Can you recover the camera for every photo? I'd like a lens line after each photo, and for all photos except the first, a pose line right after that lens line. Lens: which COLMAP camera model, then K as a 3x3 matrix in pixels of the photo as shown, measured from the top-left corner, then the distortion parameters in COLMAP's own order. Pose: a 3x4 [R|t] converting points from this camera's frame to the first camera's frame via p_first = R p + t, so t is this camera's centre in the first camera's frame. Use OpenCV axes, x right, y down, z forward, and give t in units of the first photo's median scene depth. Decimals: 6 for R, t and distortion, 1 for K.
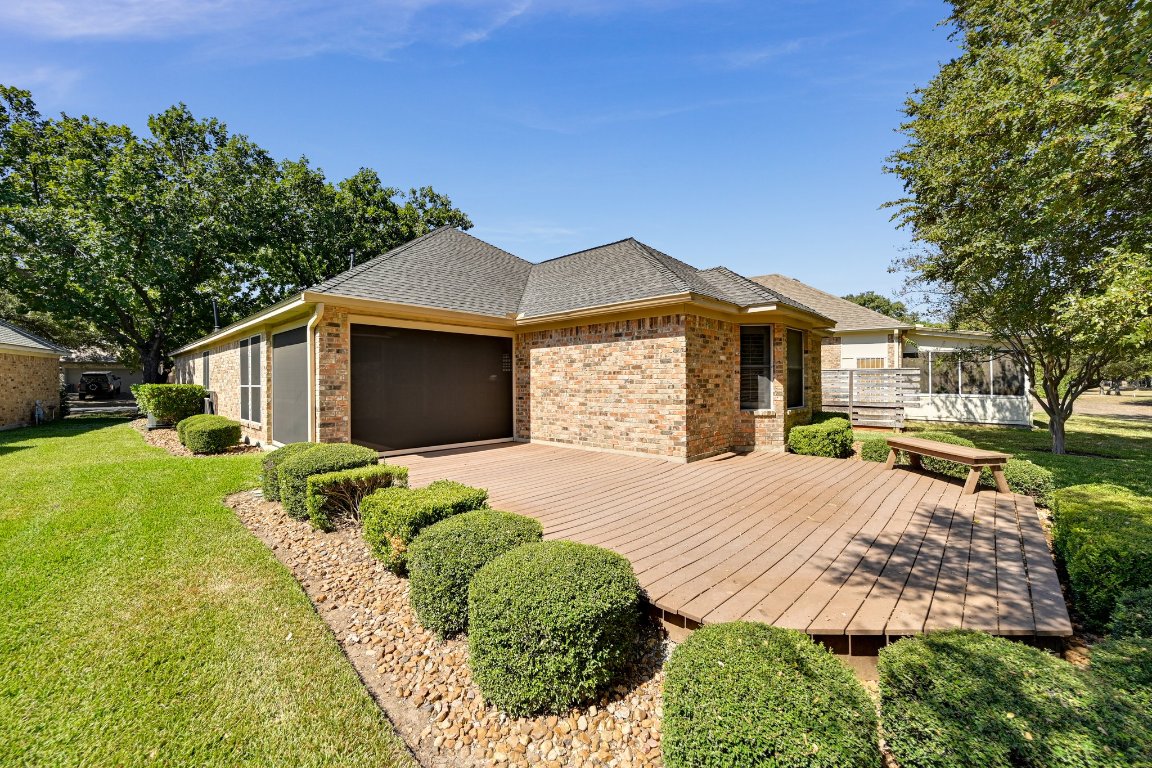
lens RADIAL K [[450.9, 0, 576.2], [0, 450.9, 381.6], [0, 0, 1]] dist [-0.000636, -0.000083]
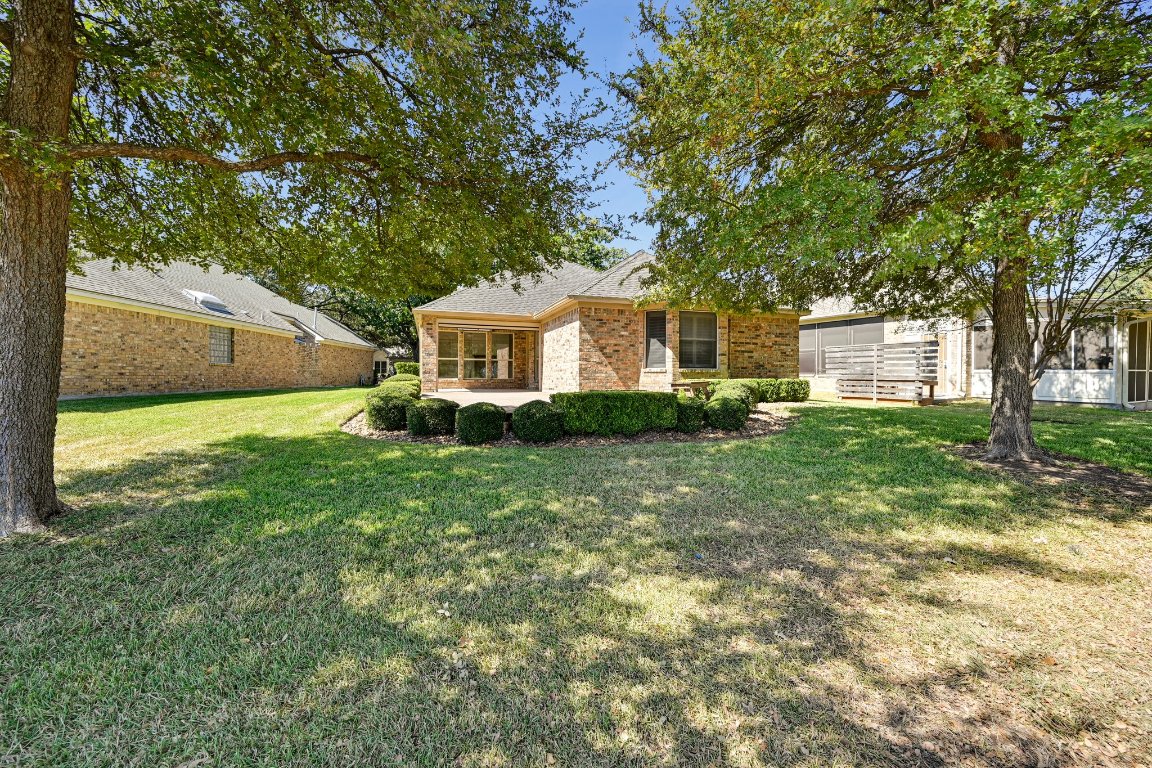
lens RADIAL K [[450.9, 0, 576.2], [0, 450.9, 381.6], [0, 0, 1]] dist [-0.000636, -0.000083]
pose [[0.868979, 0.010222, -0.494743, 0.854934], [-0.008478, 0.999947, 0.005768, 0.095144], [0.494776, -0.000818, 0.869020, -0.367475]]
